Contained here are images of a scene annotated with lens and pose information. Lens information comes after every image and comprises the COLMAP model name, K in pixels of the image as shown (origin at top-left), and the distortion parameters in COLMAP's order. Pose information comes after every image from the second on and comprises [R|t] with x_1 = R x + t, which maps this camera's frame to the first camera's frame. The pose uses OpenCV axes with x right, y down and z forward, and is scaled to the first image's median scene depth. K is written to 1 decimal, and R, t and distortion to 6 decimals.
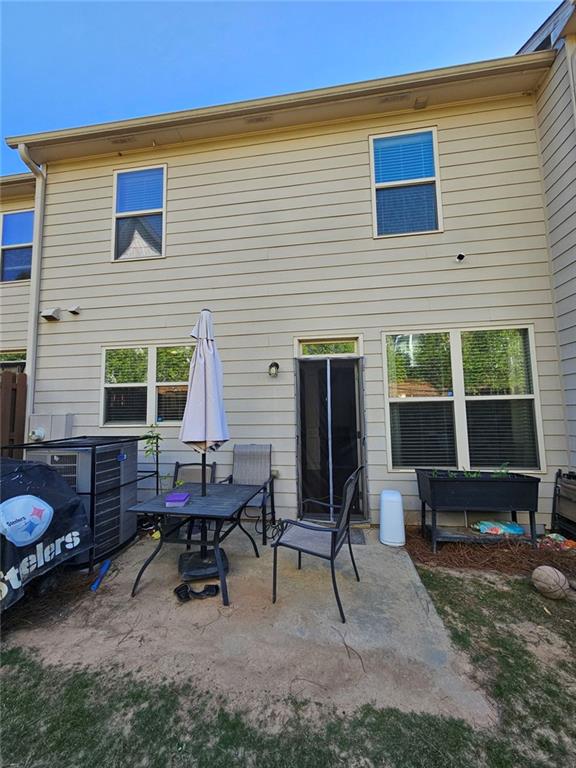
lens RADIAL K [[313.1, 0, 284.4], [0, 313.1, 382.3], [0, 0, 1]] dist [-0.002731, 0.000506]
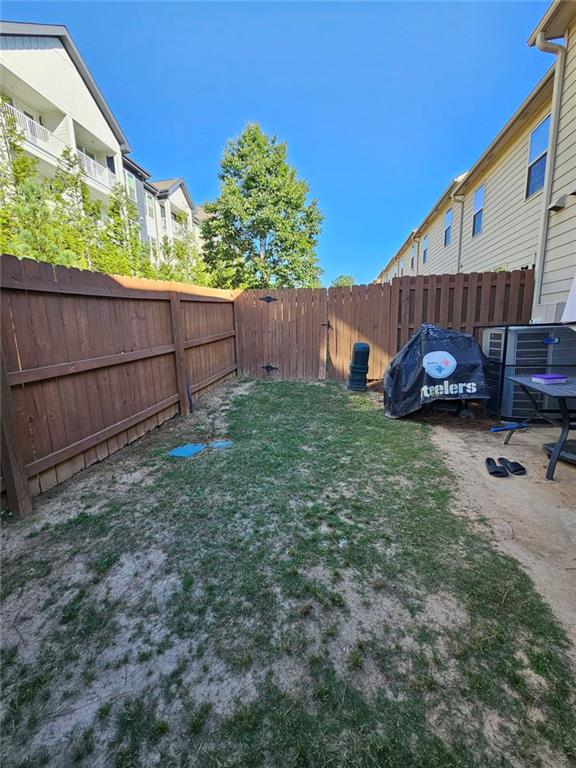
lens RADIAL K [[313.1, 0, 284.5], [0, 313.1, 385.7], [0, 0, 1]] dist [-0.002731, 0.000506]
pose [[-0.048940, 0.197474, -0.979086, 0.897562], [0.121456, 0.974162, 0.190410, 0.125149], [0.991390, -0.109597, -0.071660, 0.271958]]
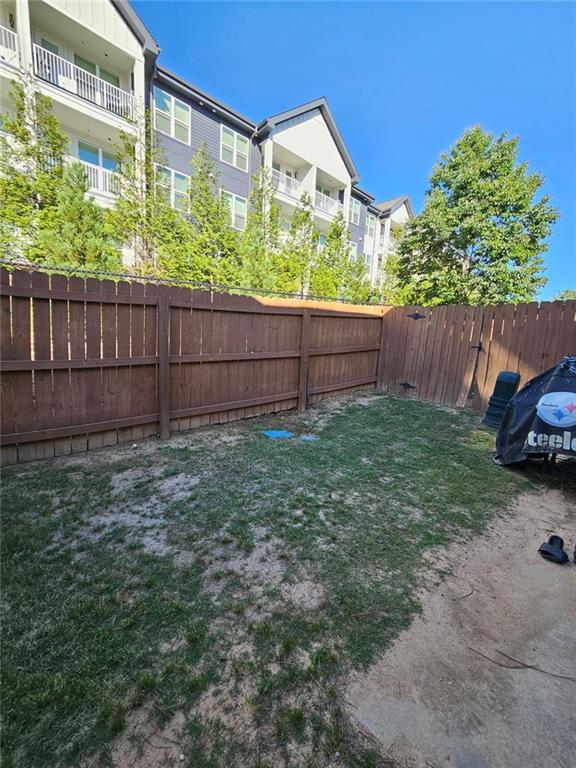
lens RADIAL K [[313.1, 0, 283.8], [0, 313.1, 382.0], [0, 0, 1]] dist [-0.002731, 0.000506]
pose [[-0.642602, 0.090976, -0.760780, 0.893351], [0.028297, 0.995066, 0.095091, 0.170158], [0.765678, 0.039578, -0.642006, 0.939029]]
